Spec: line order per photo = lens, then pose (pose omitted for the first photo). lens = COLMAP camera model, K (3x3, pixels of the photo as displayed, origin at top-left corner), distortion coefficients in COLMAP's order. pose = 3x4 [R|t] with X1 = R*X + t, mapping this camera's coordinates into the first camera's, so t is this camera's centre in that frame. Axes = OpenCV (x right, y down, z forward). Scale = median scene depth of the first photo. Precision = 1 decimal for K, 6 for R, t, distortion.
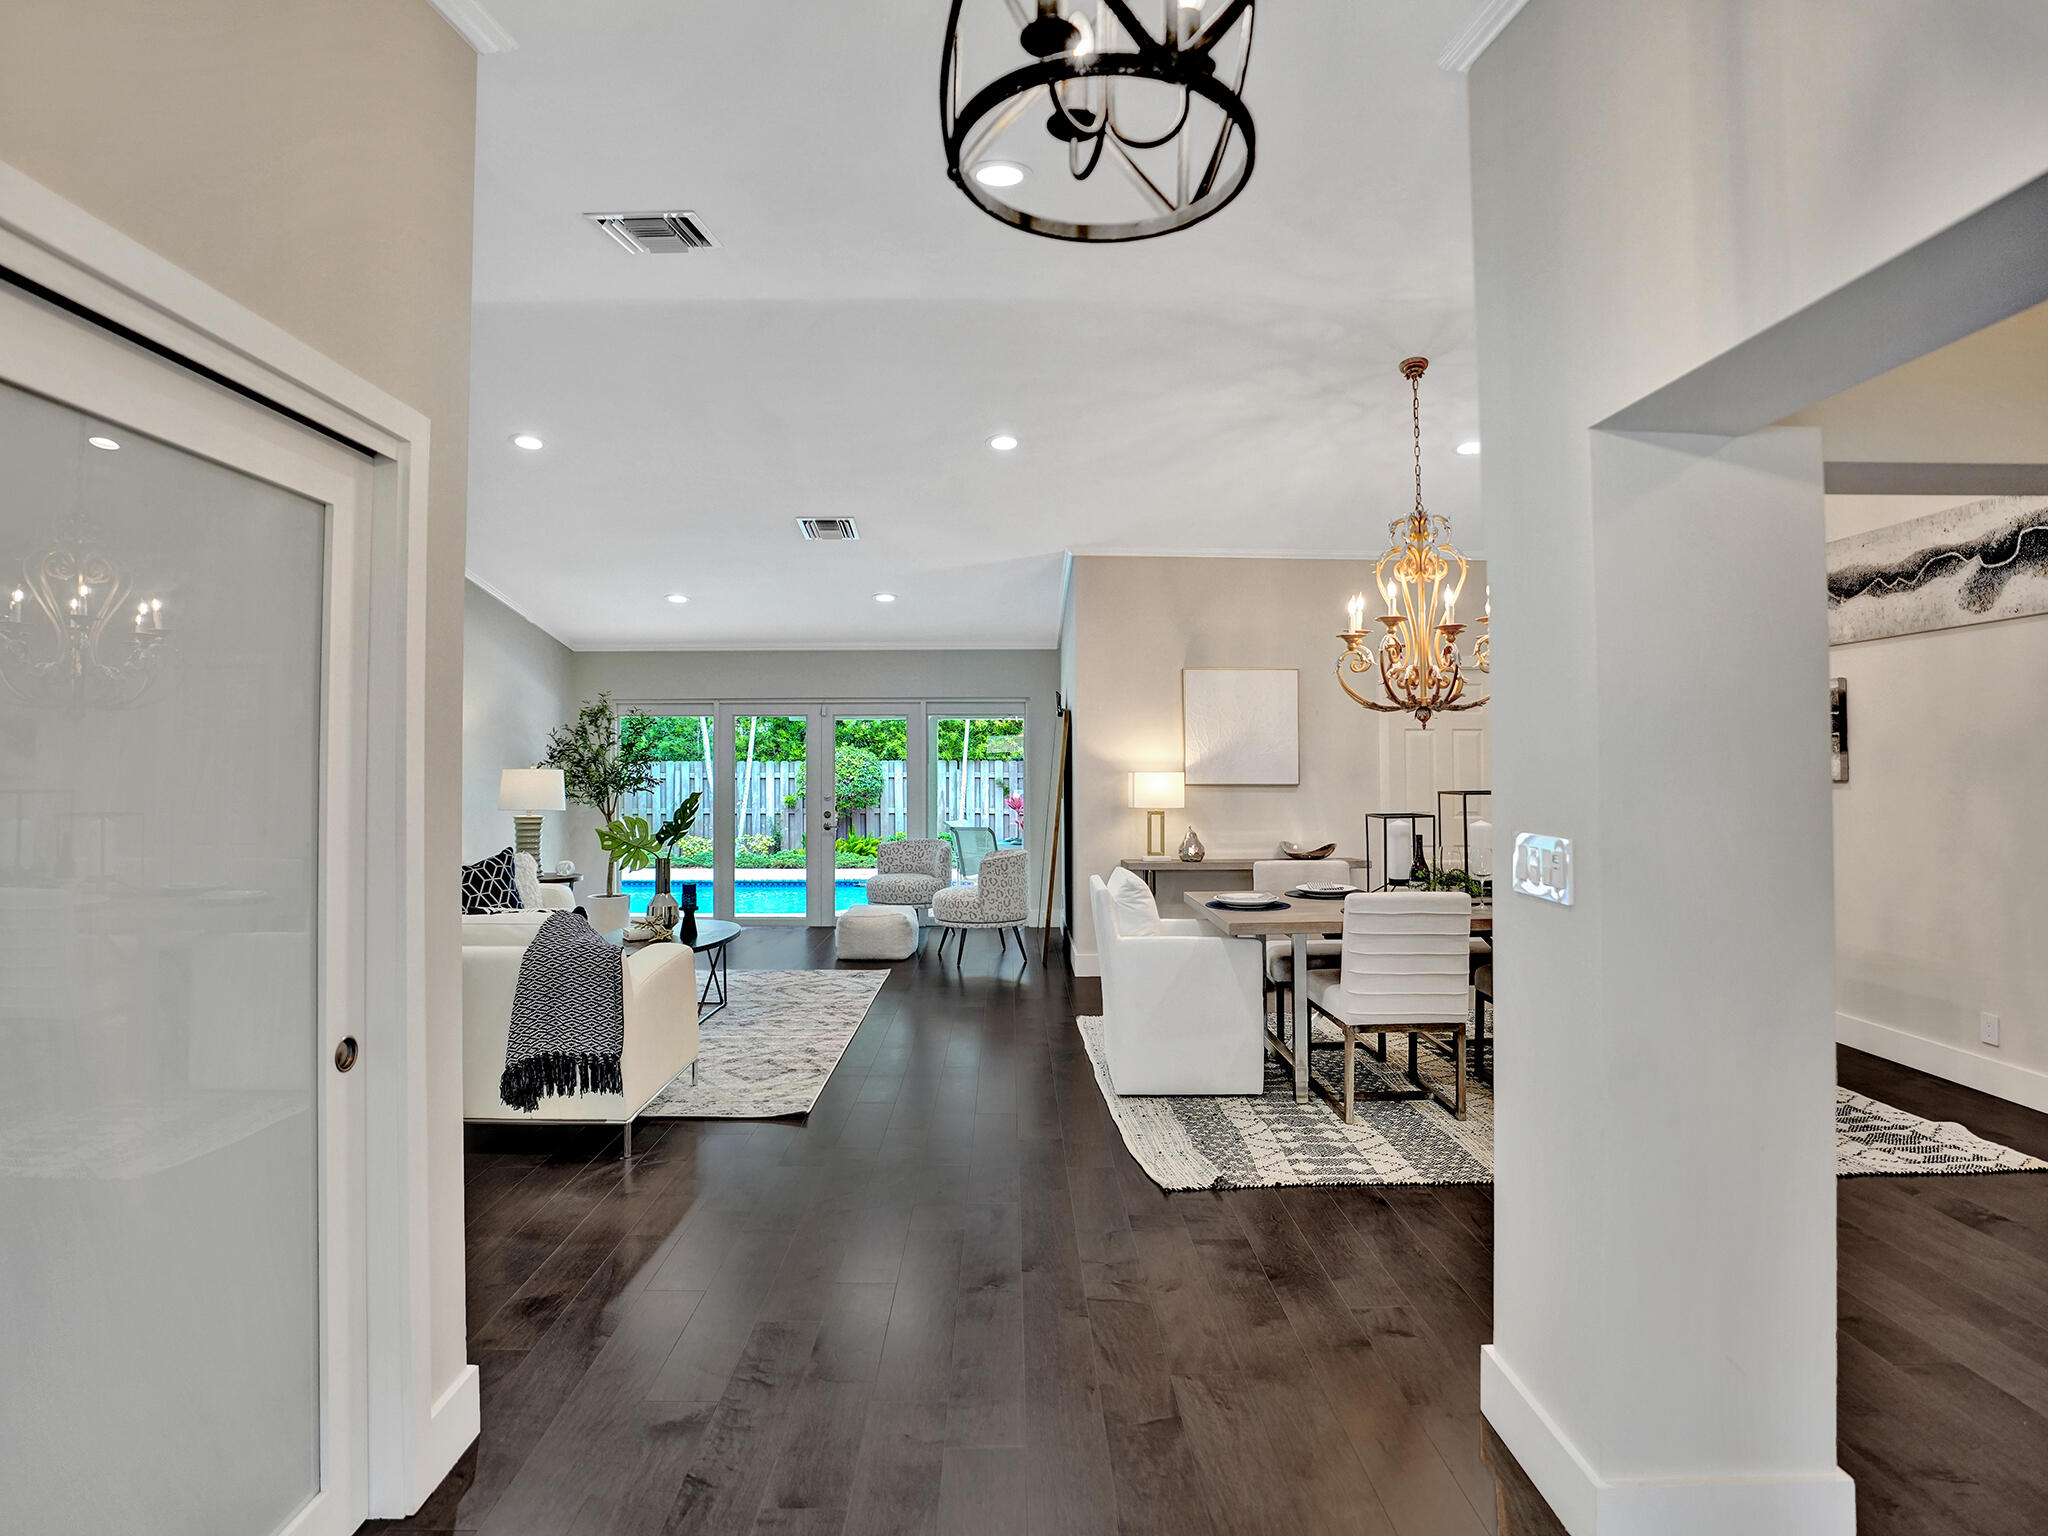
lens RADIAL K [[1055.6, 0, 1023.3], [0, 1055.6, 752.9], [0, 0, 1]] dist [-0.072565, 0.023691]
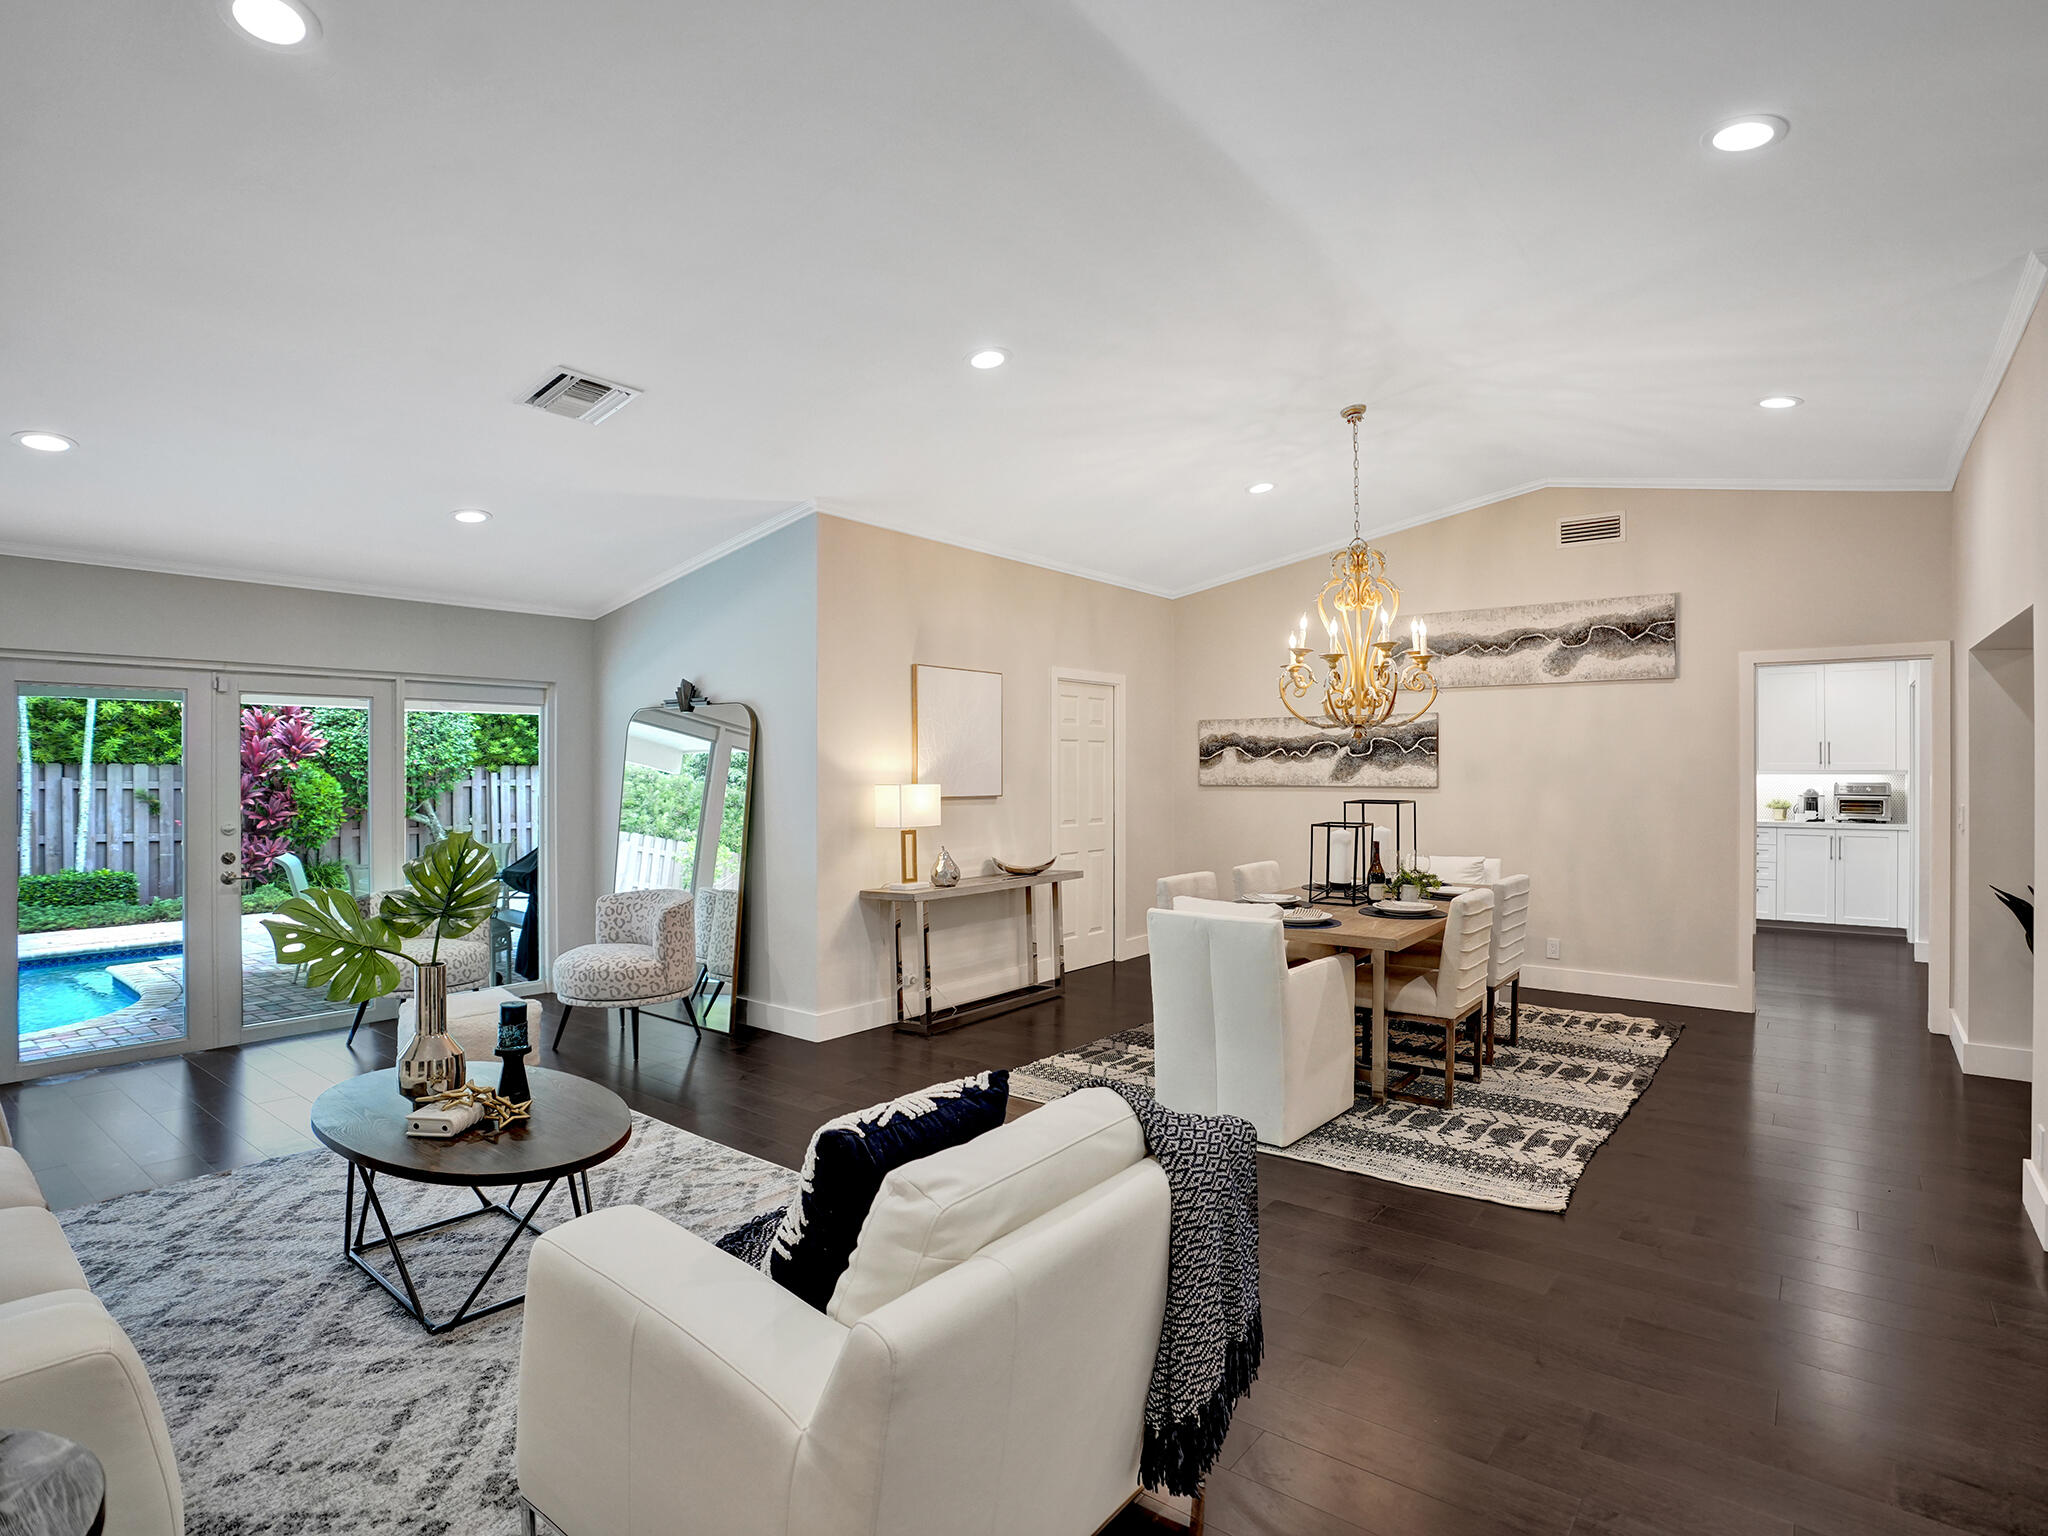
lens RADIAL K [[1055.6, 0, 1023.3], [0, 1055.6, 752.9], [0, 0, 1]] dist [-0.072565, 0.023691]
pose [[0.633173, 0.011994, 0.773917, -0.694190], [-0.009709, 0.999924, -0.007554, -0.002712], [-0.773949, -0.002731, 0.633242, 0.565877]]
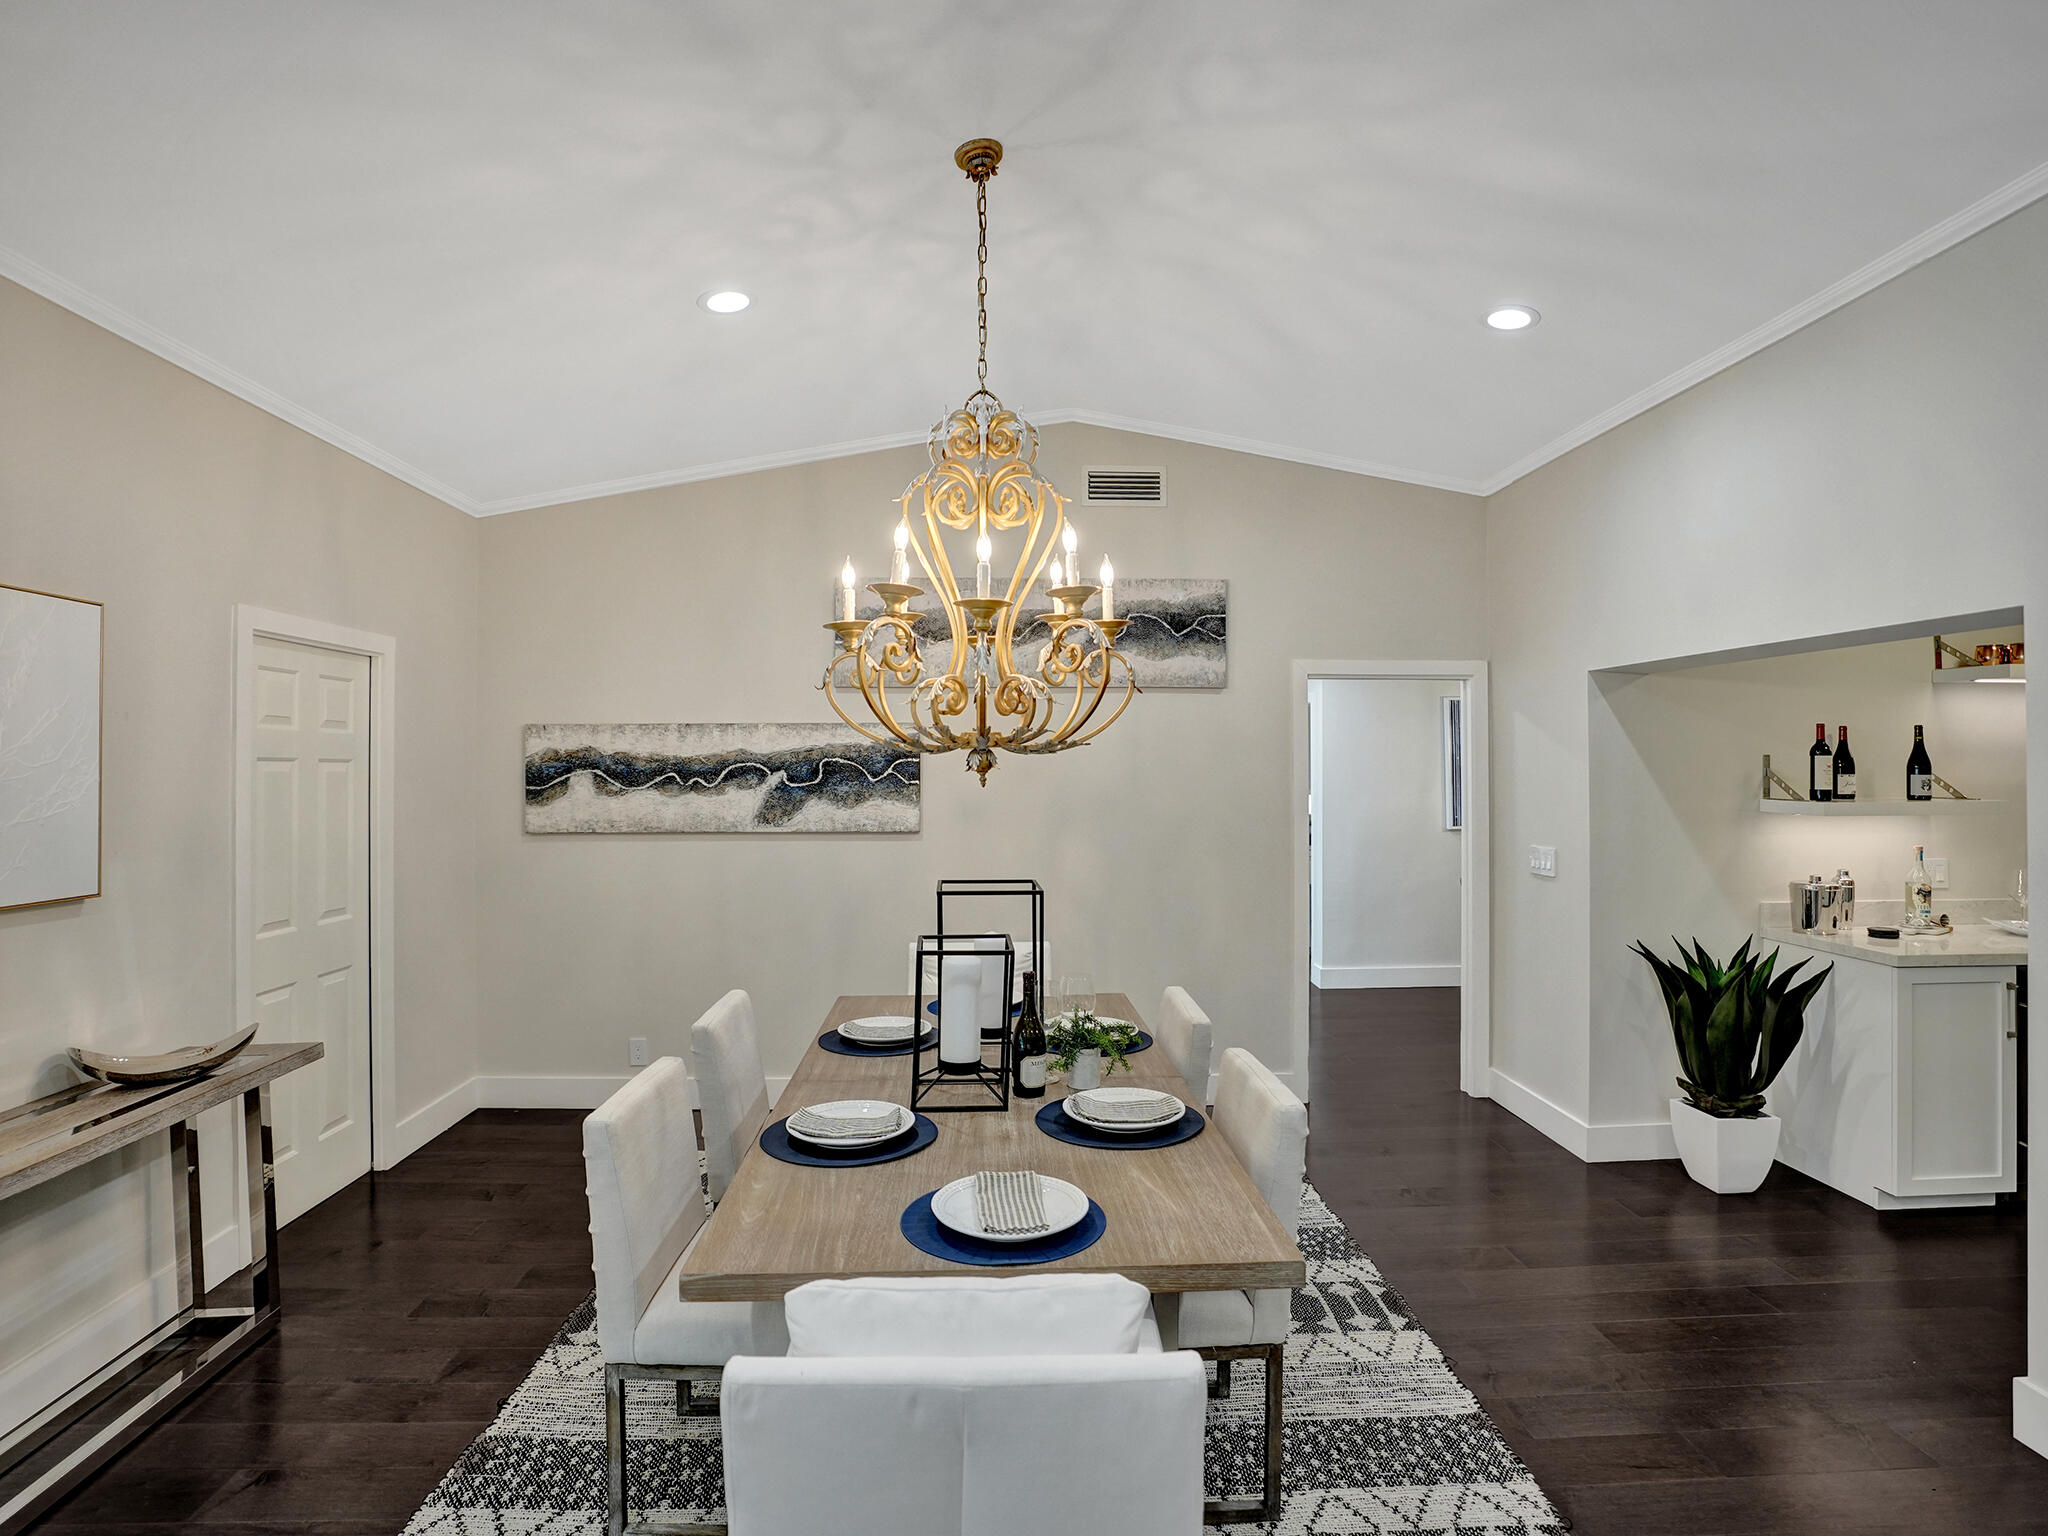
lens RADIAL K [[1055.6, 0, 1023.3], [0, 1055.6, 752.9], [0, 0, 1]] dist [-0.072565, 0.023691]
pose [[-0.027603, 0.017496, 0.999466, -0.194168], [-0.009358, 0.999798, -0.017760, -0.030970], [-0.999575, -0.009844, -0.027434, 0.985191]]
